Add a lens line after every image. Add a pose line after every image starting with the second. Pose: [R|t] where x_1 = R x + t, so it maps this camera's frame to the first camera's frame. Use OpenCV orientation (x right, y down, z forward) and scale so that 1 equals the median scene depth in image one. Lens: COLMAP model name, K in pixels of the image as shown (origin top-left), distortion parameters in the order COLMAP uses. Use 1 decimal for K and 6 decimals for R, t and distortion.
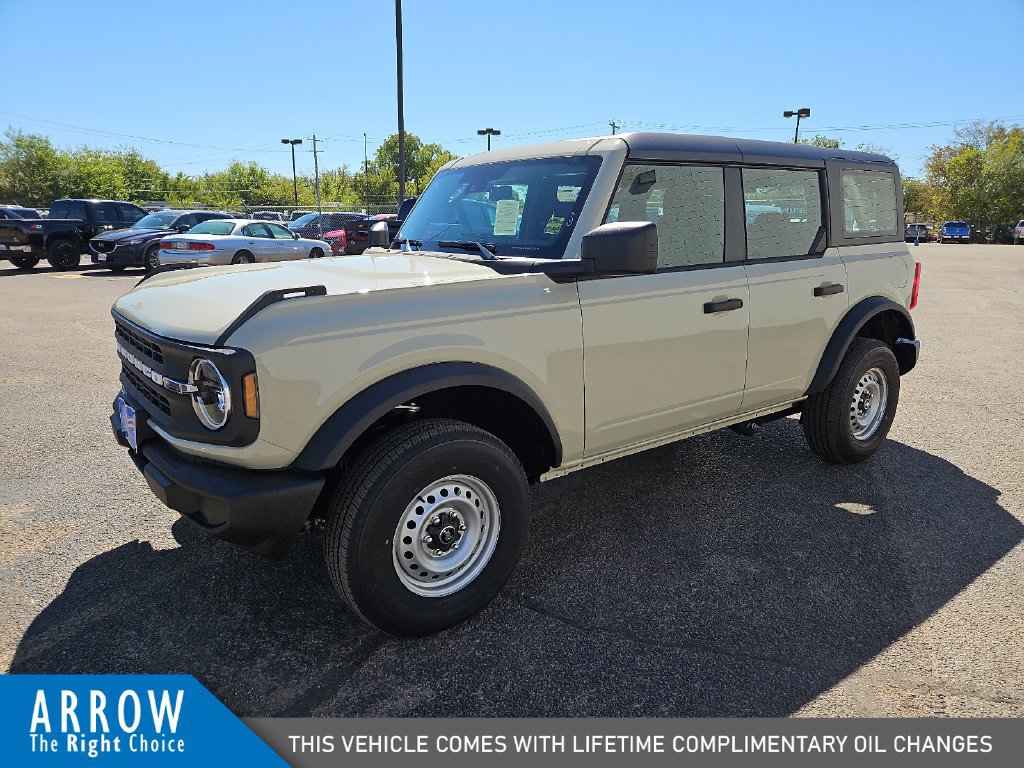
lens RADIAL K [[724.9, 0, 514.1], [0, 724.9, 399.9], [0, 0, 1]] dist [0.078834, -0.073412]
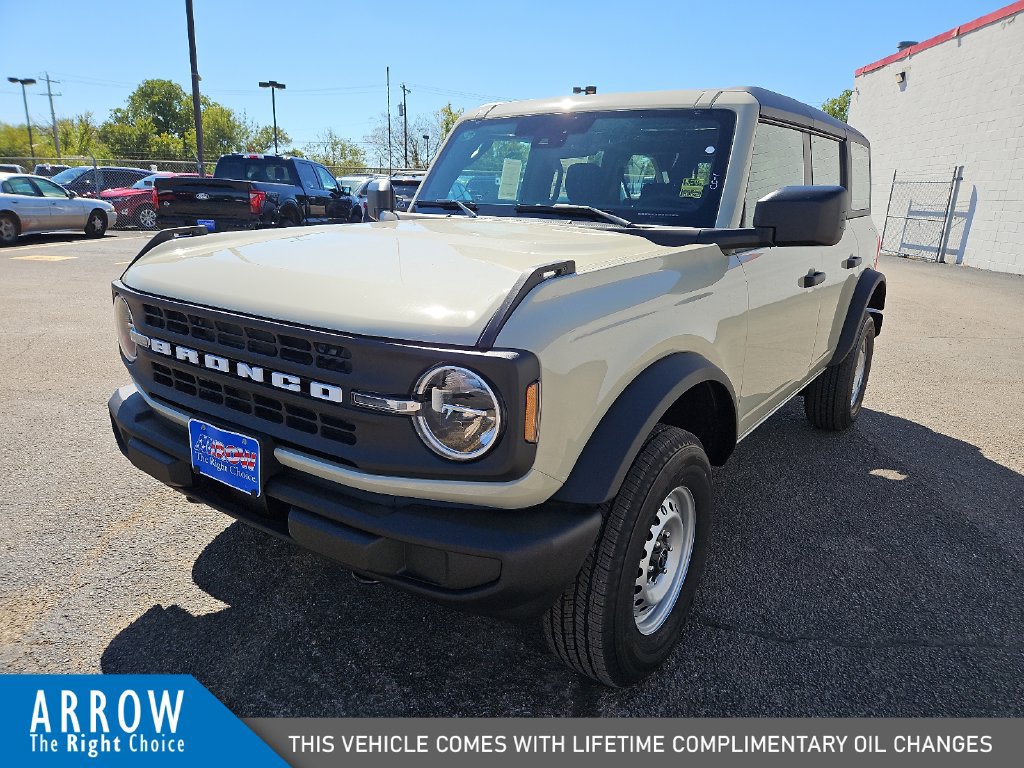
lens RADIAL K [[724.9, 0, 514.1], [0, 724.9, 399.9], [0, 0, 1]] dist [0.078834, -0.073412]
pose [[0.953494, -0.058550, 0.295670, -0.047828], [0.046564, 0.997789, 0.047423, -0.004341], [-0.297793, -0.031450, 0.954112, 0.024468]]
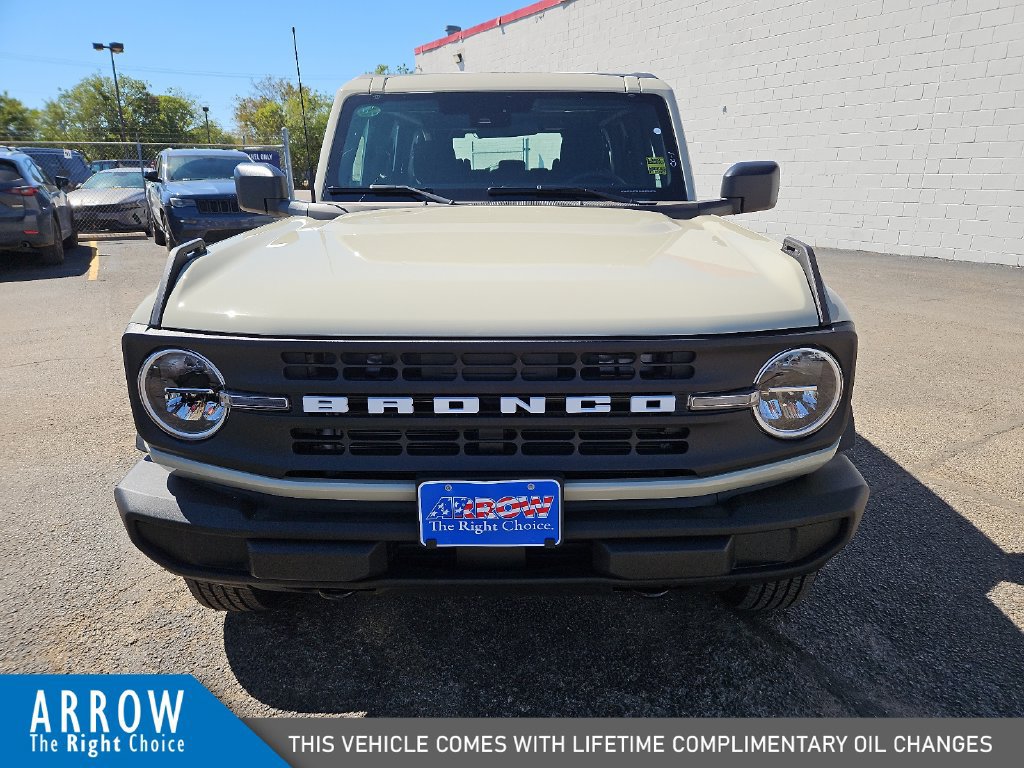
lens RADIAL K [[714.8, 0, 538.3], [0, 714.8, 378.6], [0, 0, 1]] dist [0.038966, -0.003179]
pose [[0.588946, -0.235118, 0.773215, -0.094763], [0.200705, 0.969324, 0.141876, -0.014929], [-0.782854, 0.071630, 0.618069, 0.062368]]
